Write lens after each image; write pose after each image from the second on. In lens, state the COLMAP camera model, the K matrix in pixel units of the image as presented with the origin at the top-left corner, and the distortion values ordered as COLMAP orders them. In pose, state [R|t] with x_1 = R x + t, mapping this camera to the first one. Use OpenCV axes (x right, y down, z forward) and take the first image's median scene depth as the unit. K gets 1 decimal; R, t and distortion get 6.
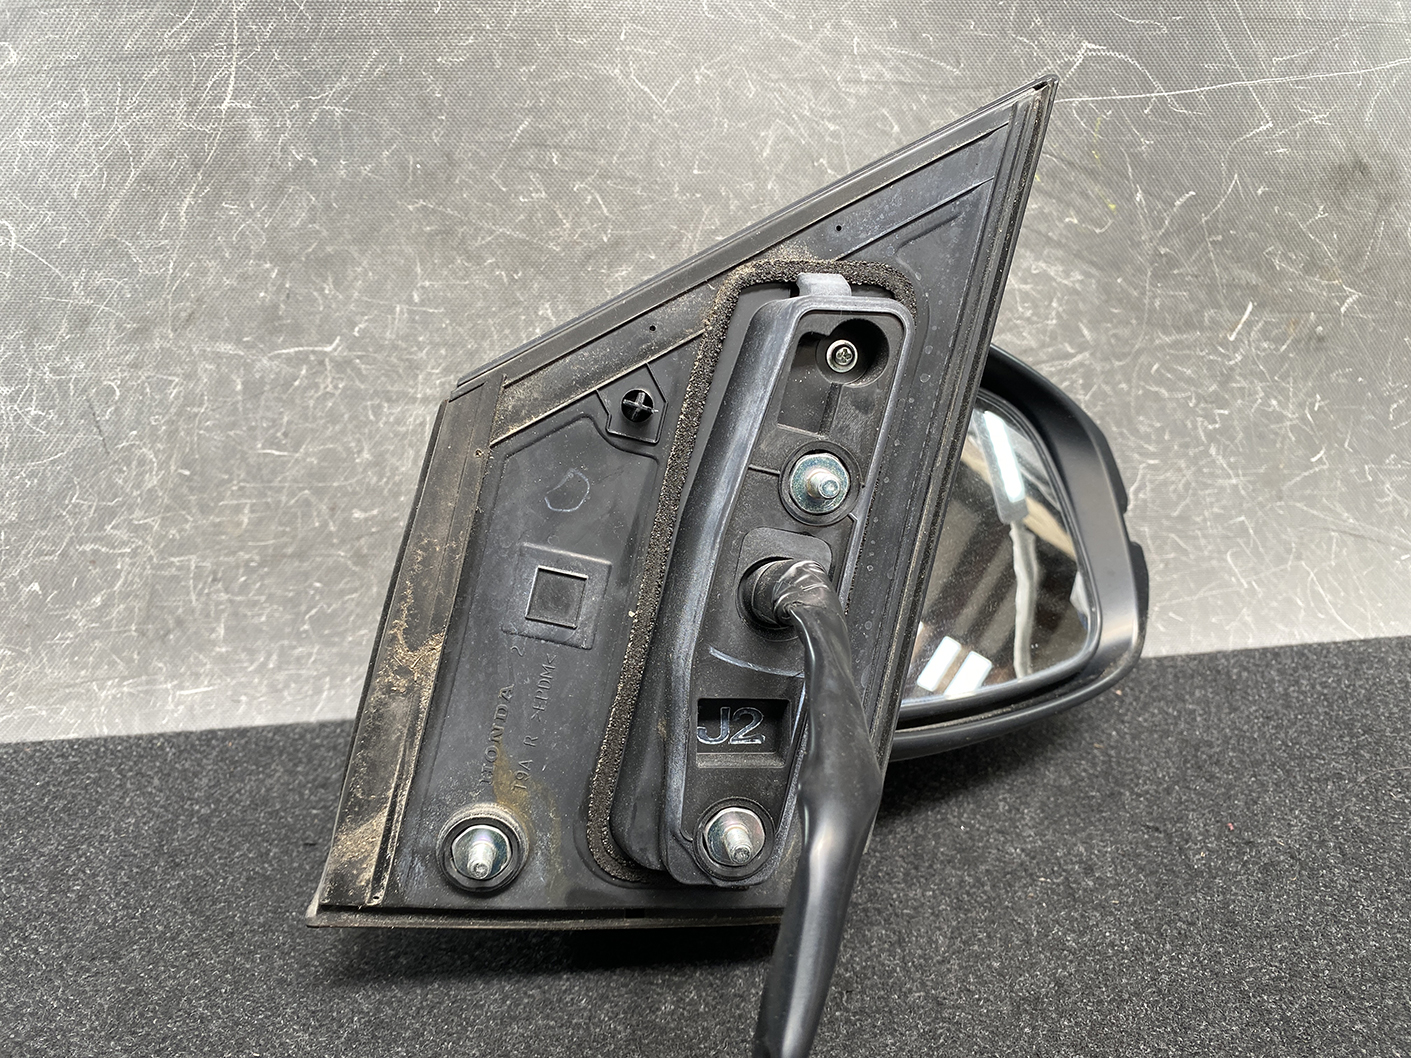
lens RADIAL K [[1149.0, 0, 703.8], [0, 1149.0, 529.1], [0, 0, 1]] dist [-0.006954, 0.002127]
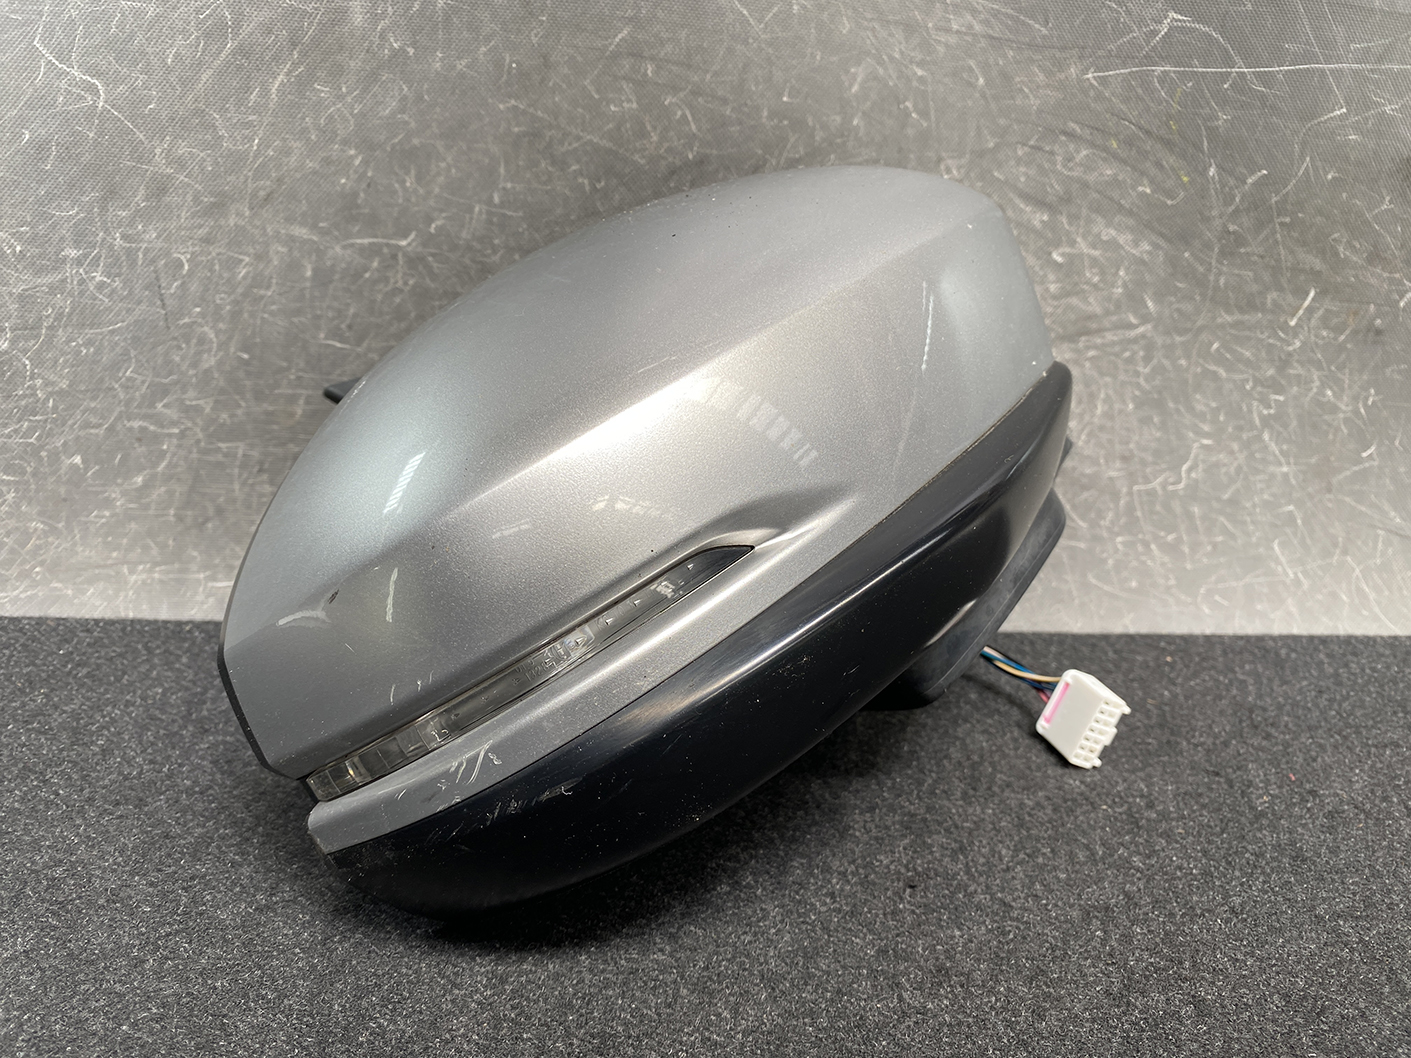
lens RADIAL K [[1147.4, 0, 707.9], [0, 1147.4, 528.1], [0, 0, 1]] dist [-0.012997, 0.009741]
pose [[0.996800, 0.078098, 0.017024, -0.061264], [-0.076735, 0.994606, -0.069788, 0.136377], [-0.022382, 0.068258, 0.997417, 0.022384]]
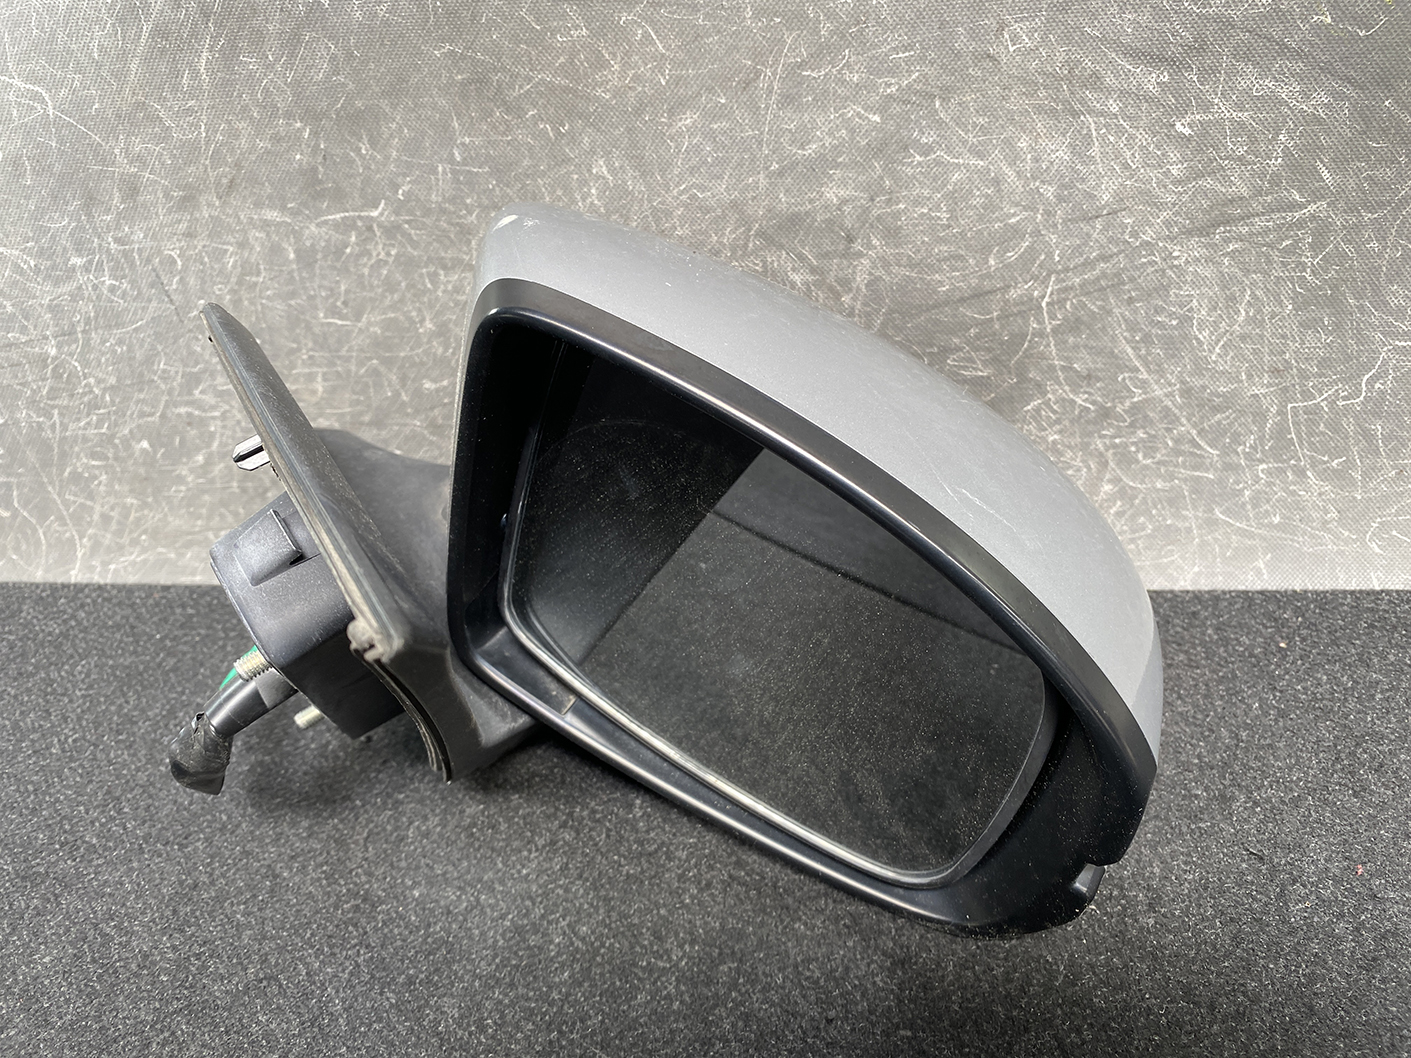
lens RADIAL K [[1143.0, 0, 678.2], [0, 1143.0, 535.1], [0, 0, 1]] dist [-0.009227, 0.005485]
pose [[0.960916, 0.088162, -0.262427, 0.161287], [-0.001566, 0.949653, 0.313299, -0.197957], [0.276836, -0.300643, 0.912675, 0.167450]]
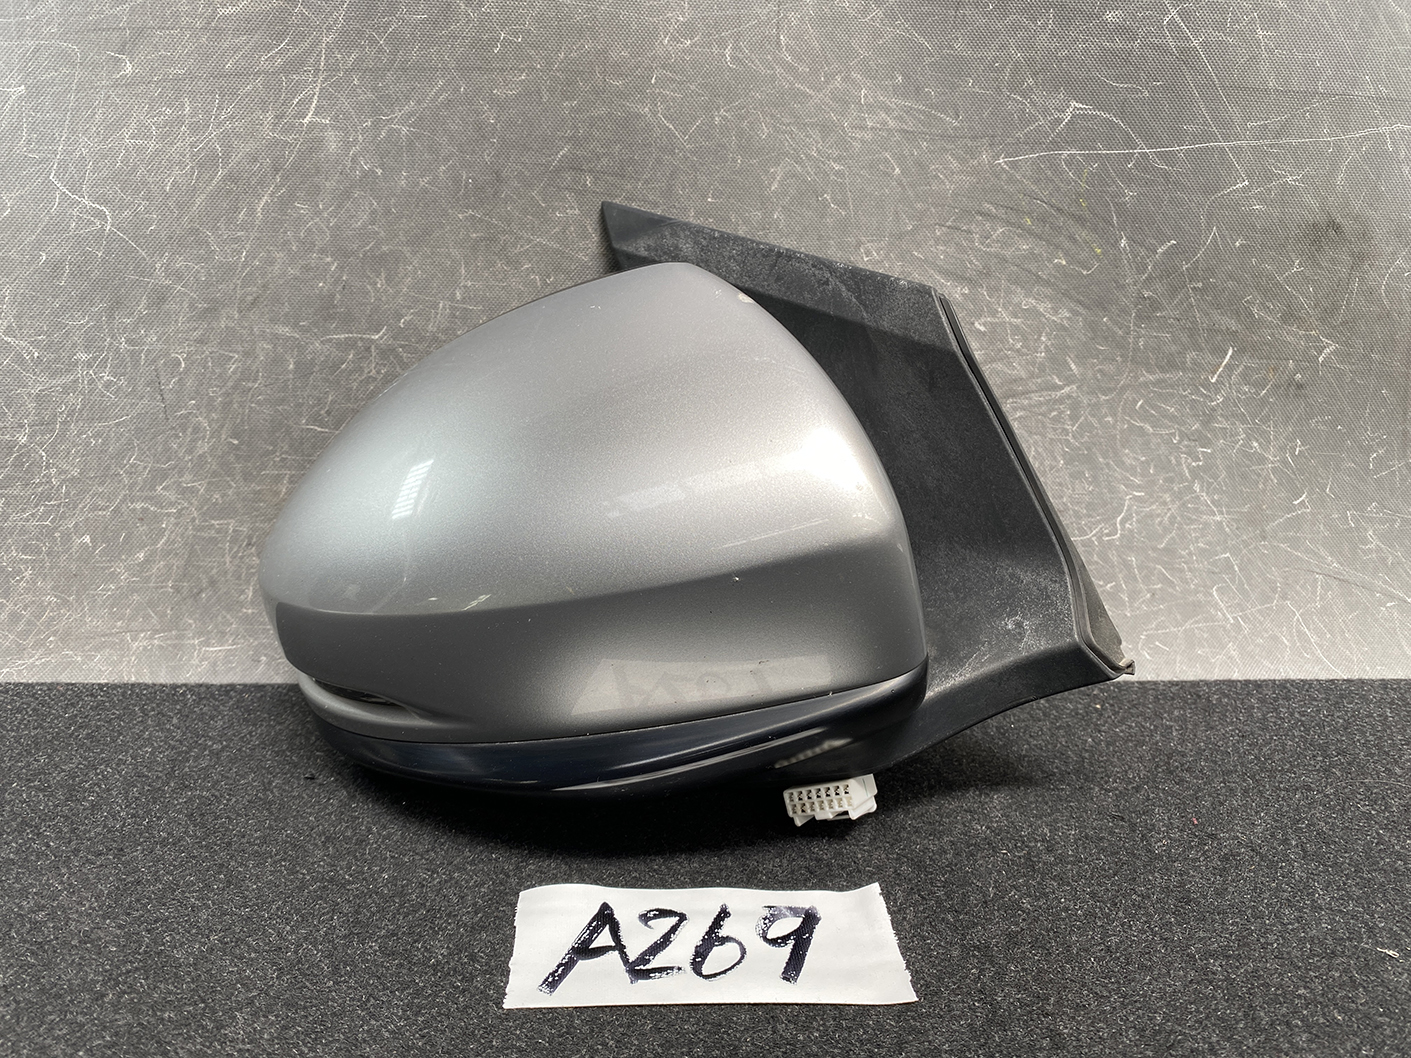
lens RADIAL K [[1157.0, 0, 696.0], [0, 1157.0, 483.1], [0, 0, 1]] dist [0.001802, -0.005508]
pose [[0.997516, 0.054919, -0.044110, 0.038464], [-0.060385, 0.989133, -0.134051, 0.111347], [0.036269, 0.136382, 0.989992, -0.071554]]
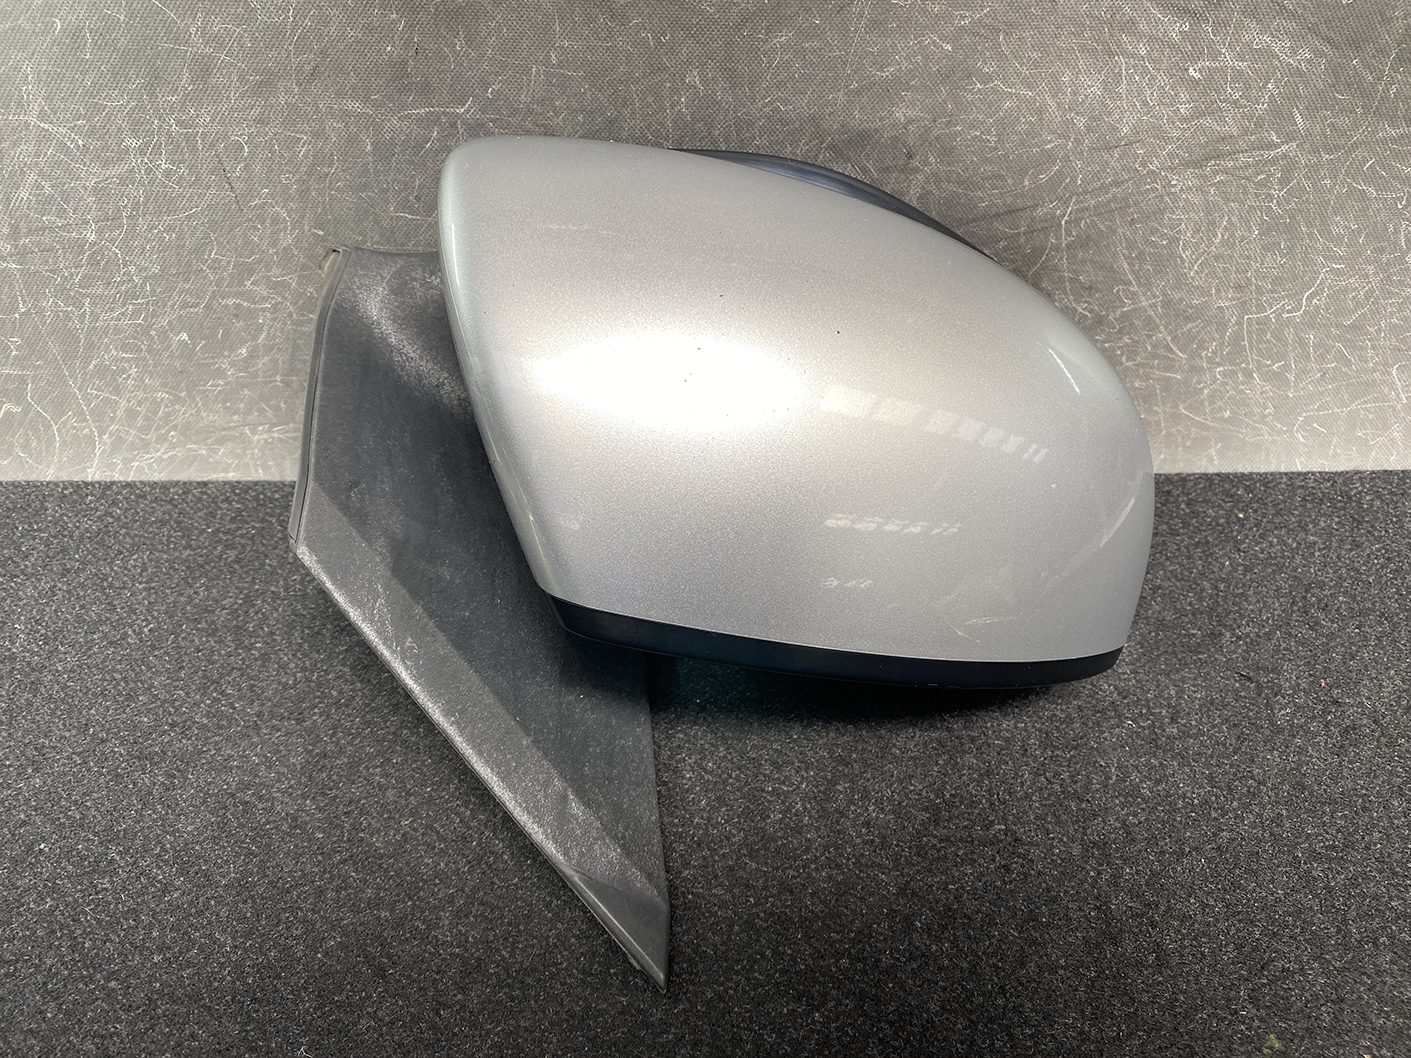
lens RADIAL K [[1149.7, 0, 699.7], [0, 1149.7, 555.0], [0, 0, 1]] dist [-0.016286, 0.022140]
pose [[0.993954, 0.088556, -0.064909, -0.041071], [-0.057739, 0.924407, 0.377011, -0.184375], [0.093389, -0.370984, 0.923931, 0.023327]]
